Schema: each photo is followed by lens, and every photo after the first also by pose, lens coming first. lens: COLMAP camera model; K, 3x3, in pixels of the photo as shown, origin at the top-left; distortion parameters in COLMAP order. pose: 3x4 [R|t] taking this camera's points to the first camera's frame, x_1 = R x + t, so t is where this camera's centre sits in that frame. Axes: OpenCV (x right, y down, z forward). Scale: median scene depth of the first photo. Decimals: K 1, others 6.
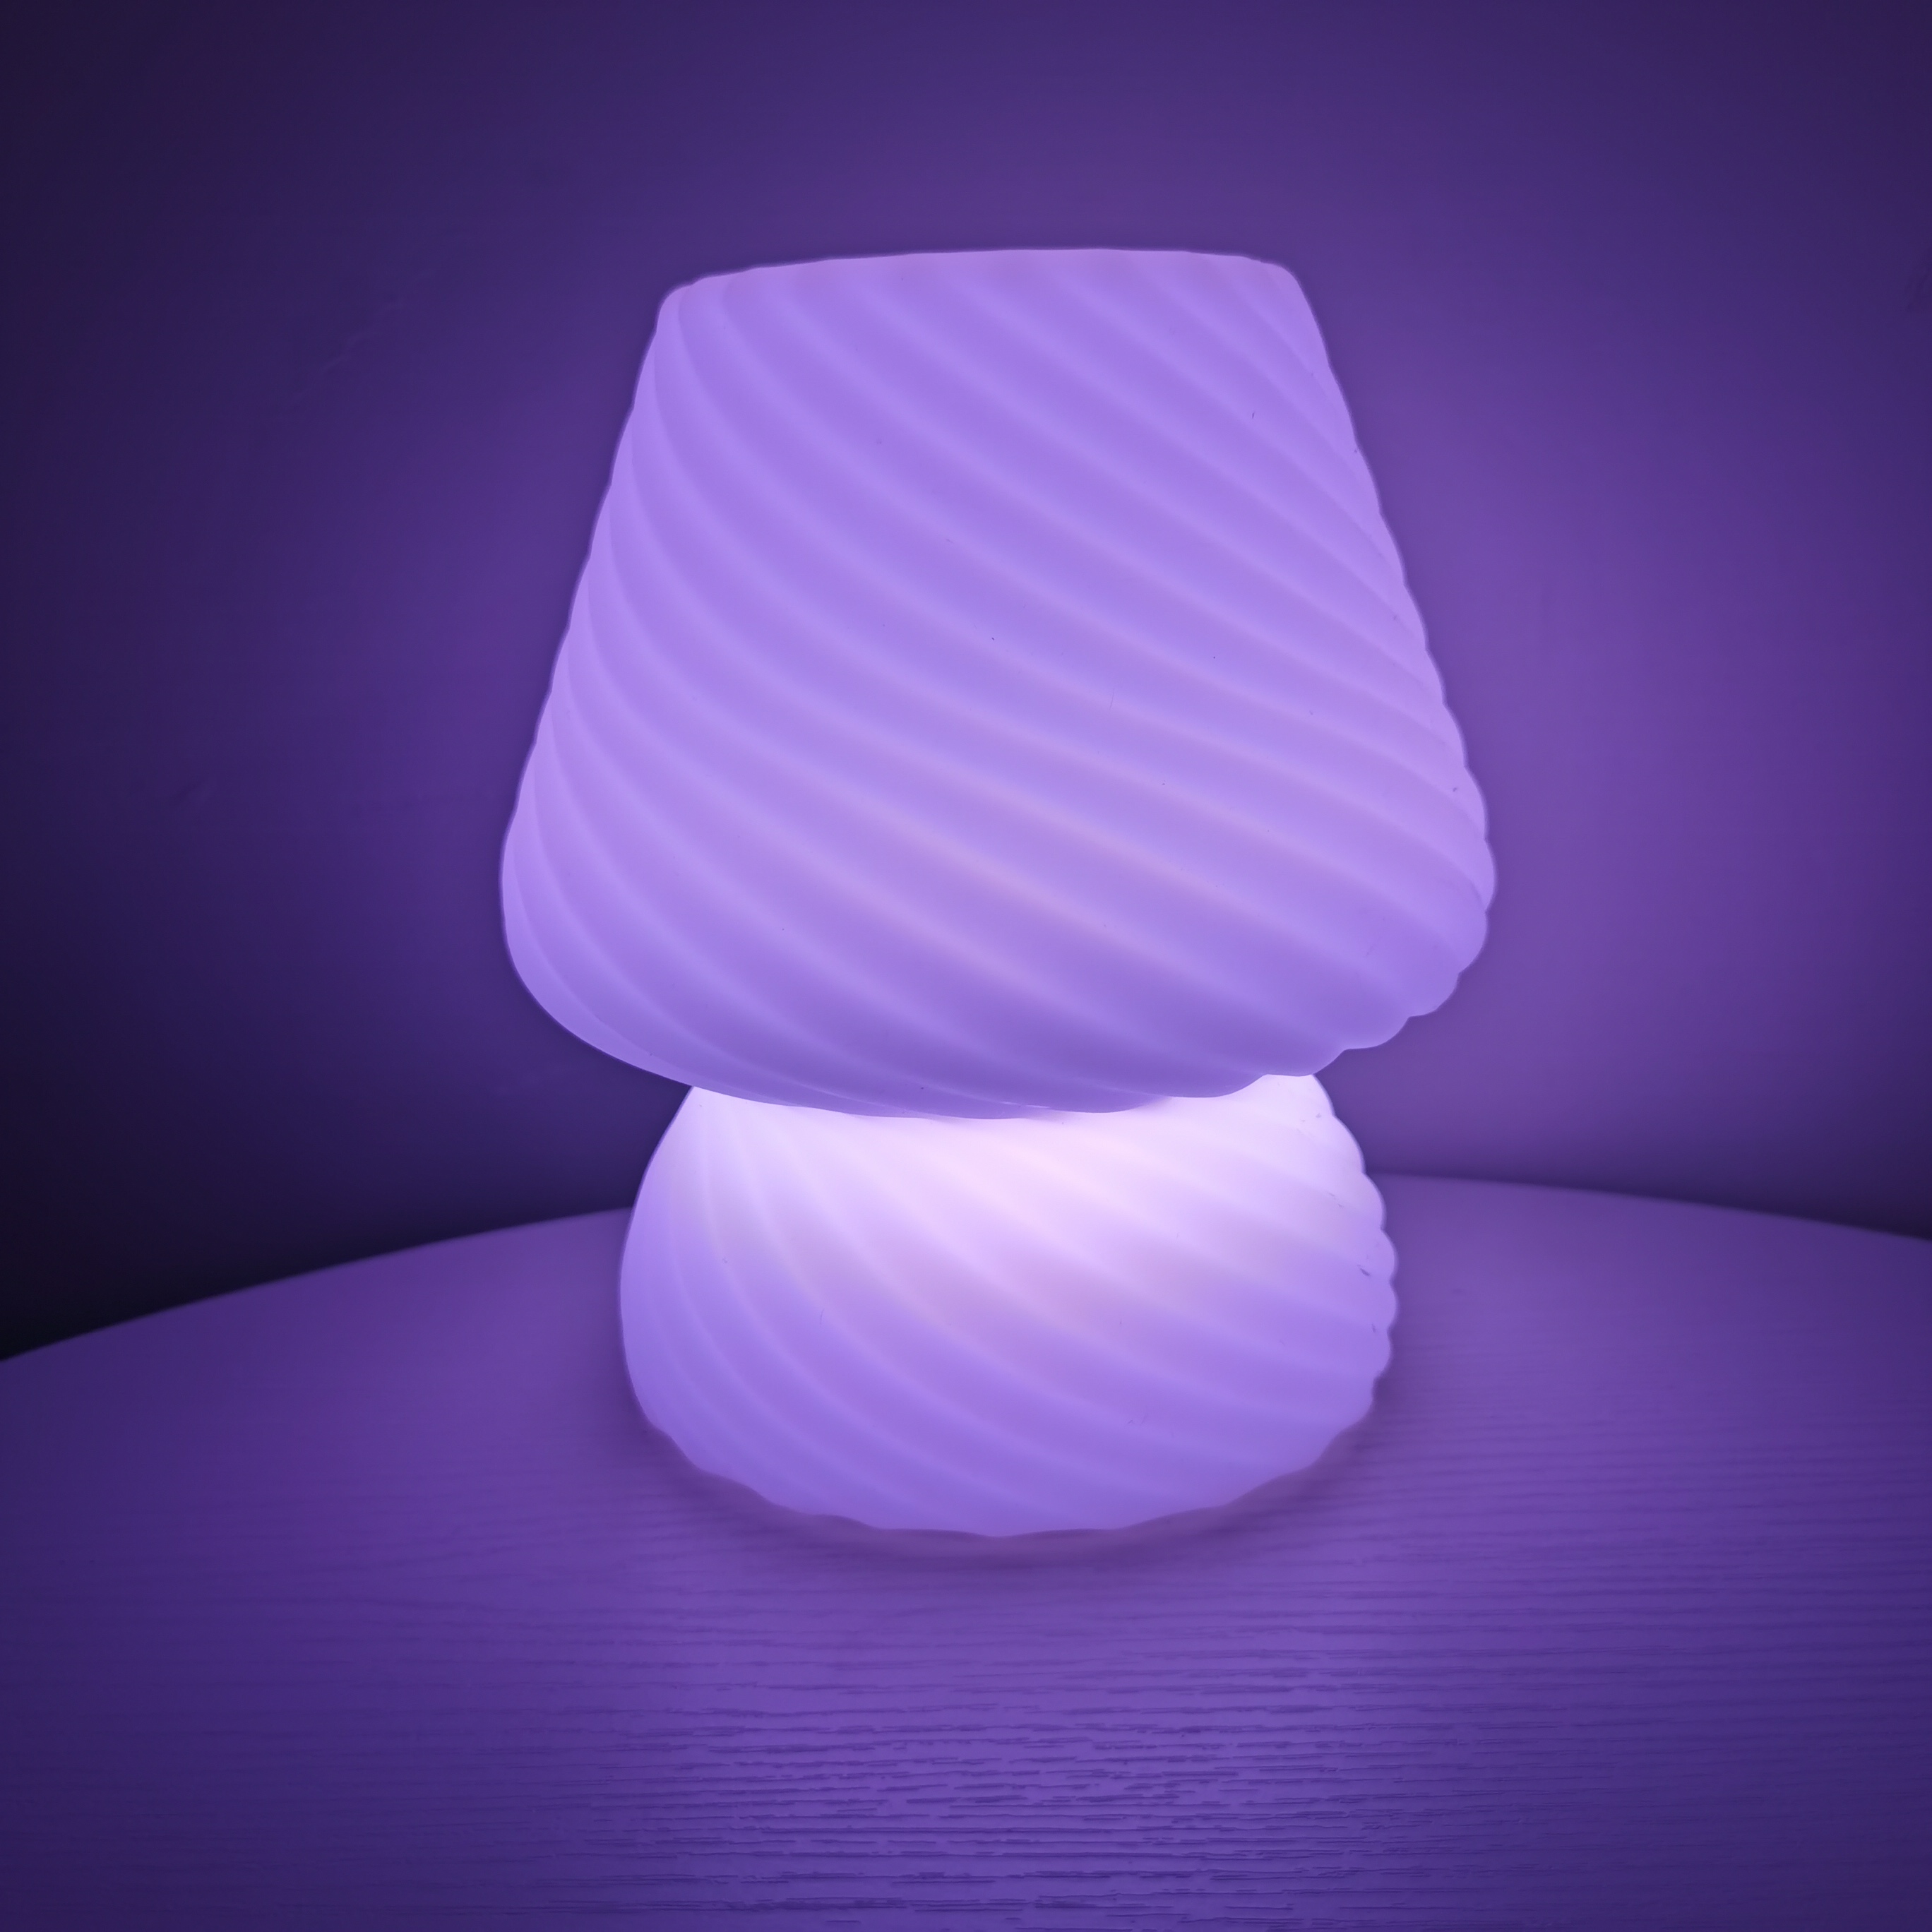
lens RADIAL K [[2490.0, 0, 960.3], [0, 2490.0, 950.6], [0, 0, 1]] dist [-0.037188, 0.000000]
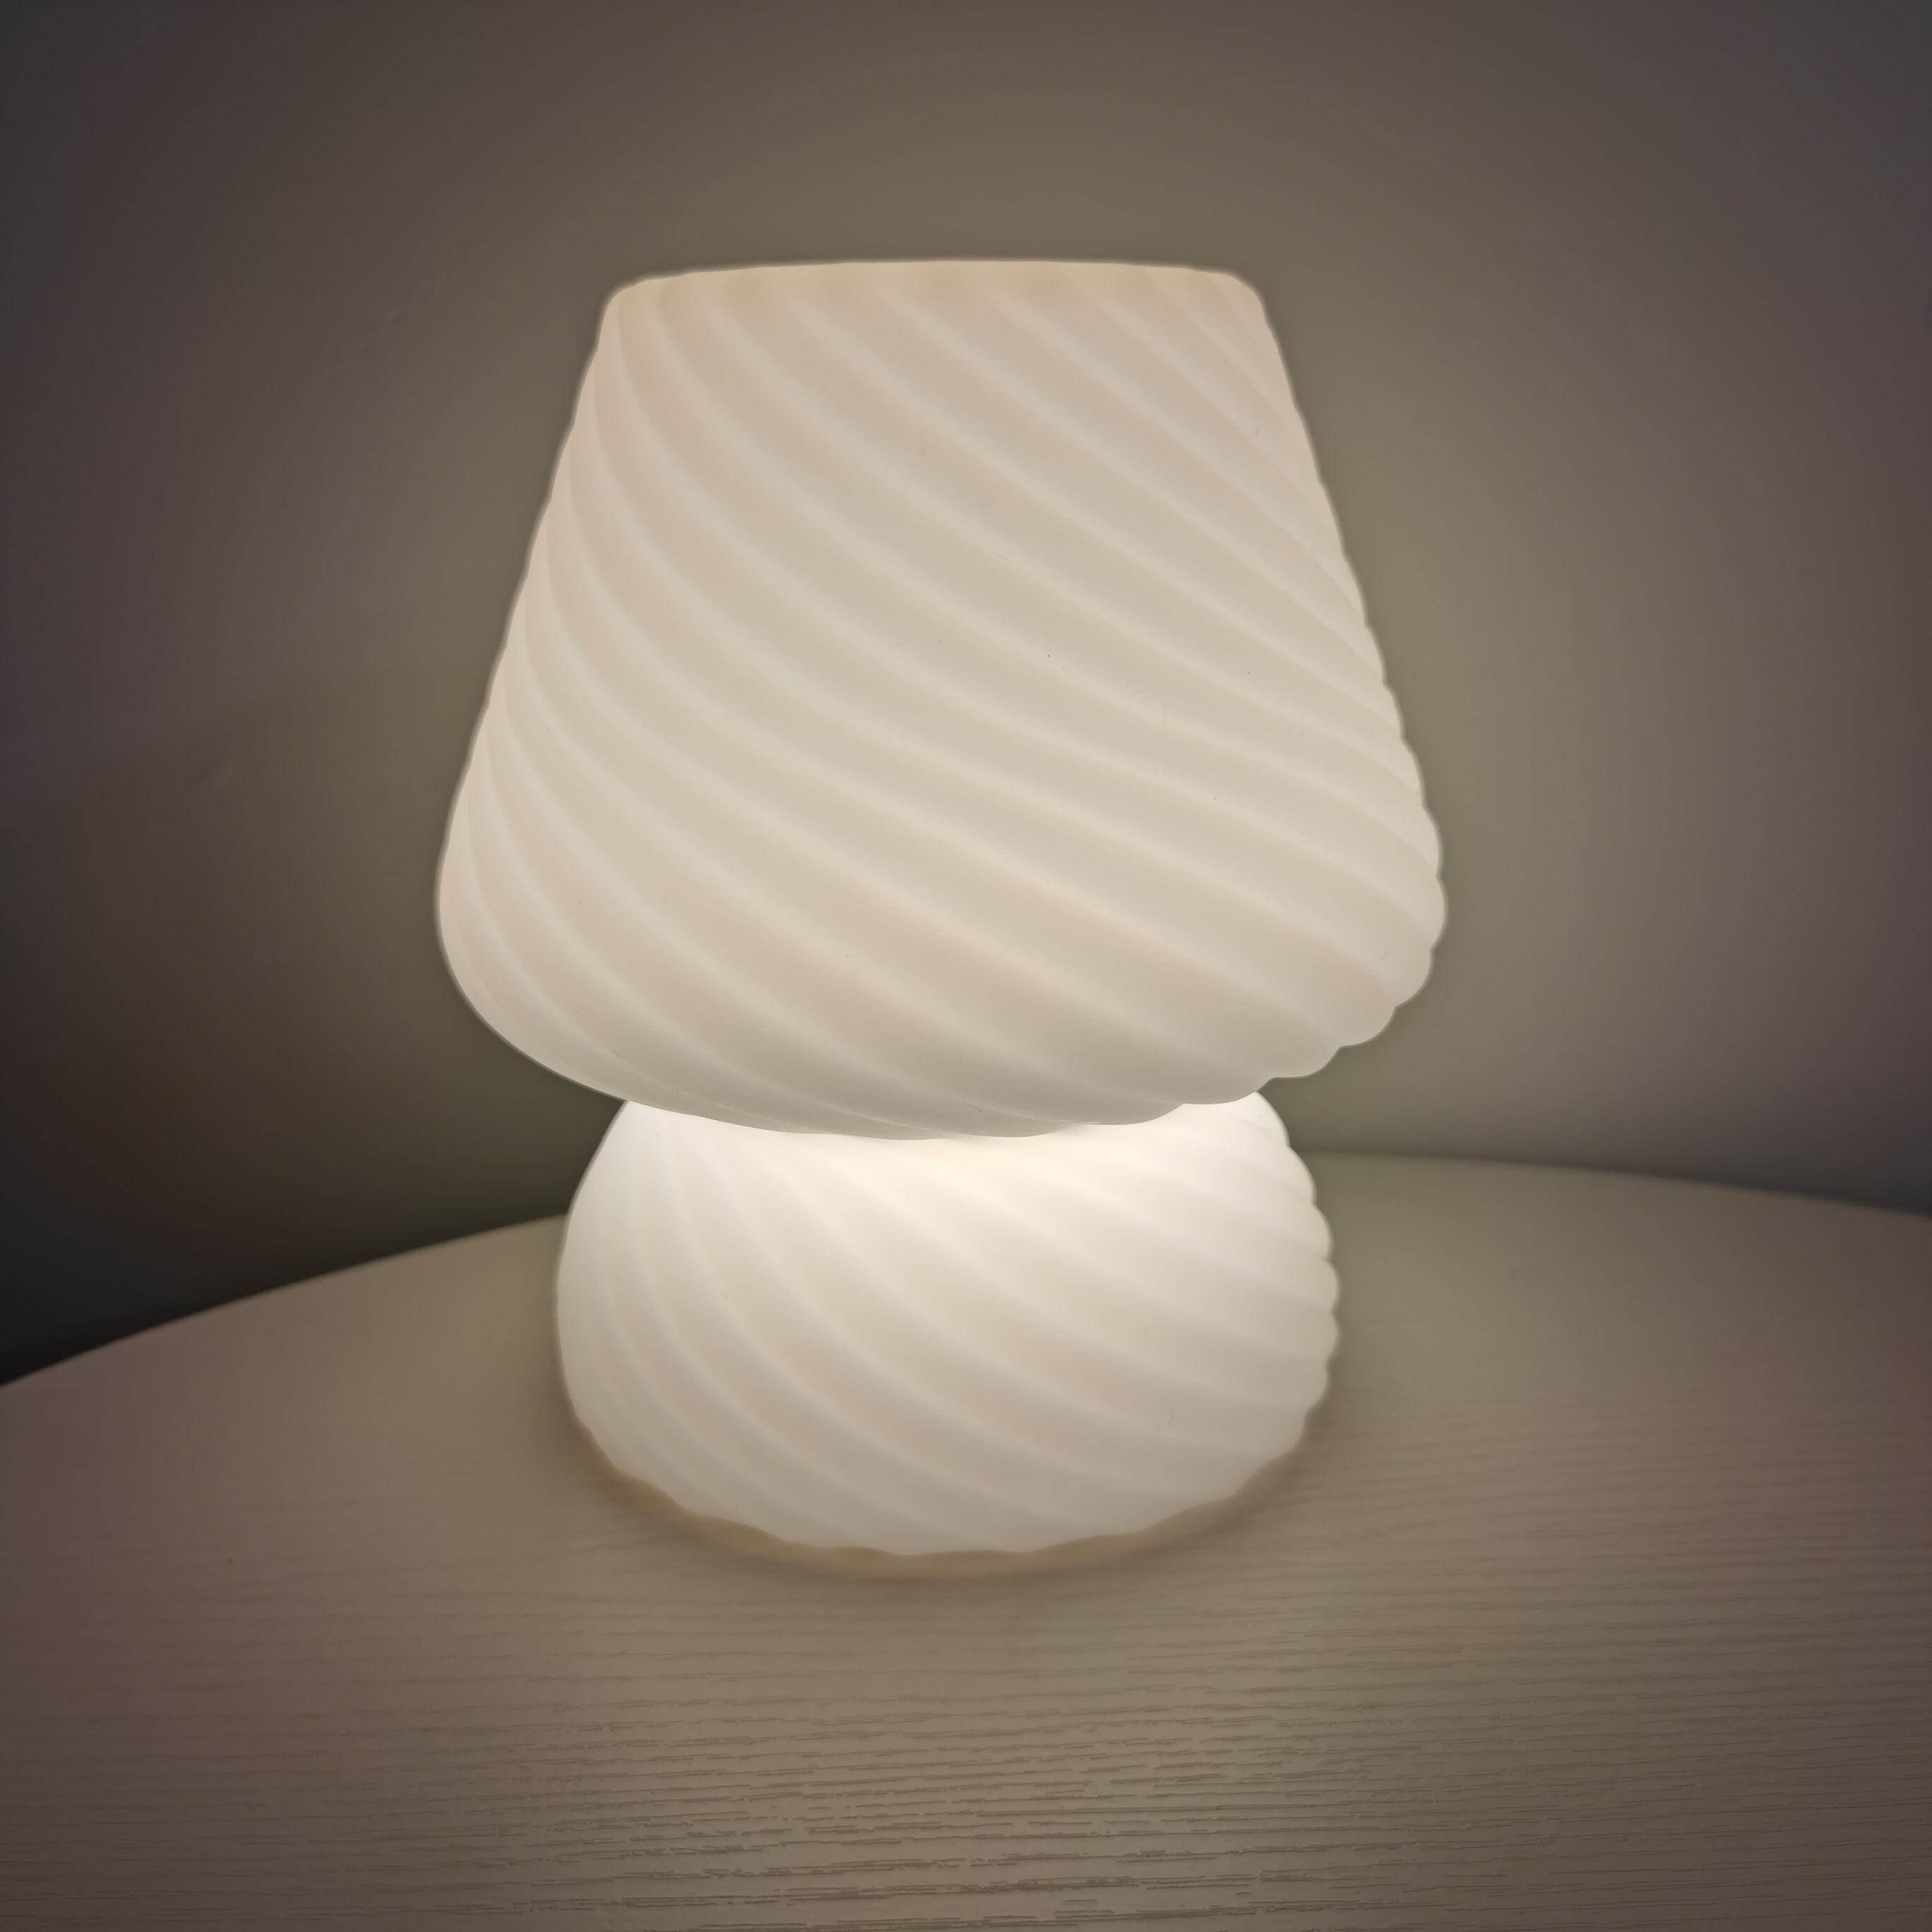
lens RADIAL K [[2490.0, 0, 966.1], [0, 2490.0, 980.9], [0, 0, 1]] dist [-0.037188, 0.000000]
pose [[0.996090, 0.000902, 0.088344, -0.156651], [-0.000641, 0.999995, -0.002990, 0.025861], [-0.088346, 0.002922, 0.996086, 0.020045]]
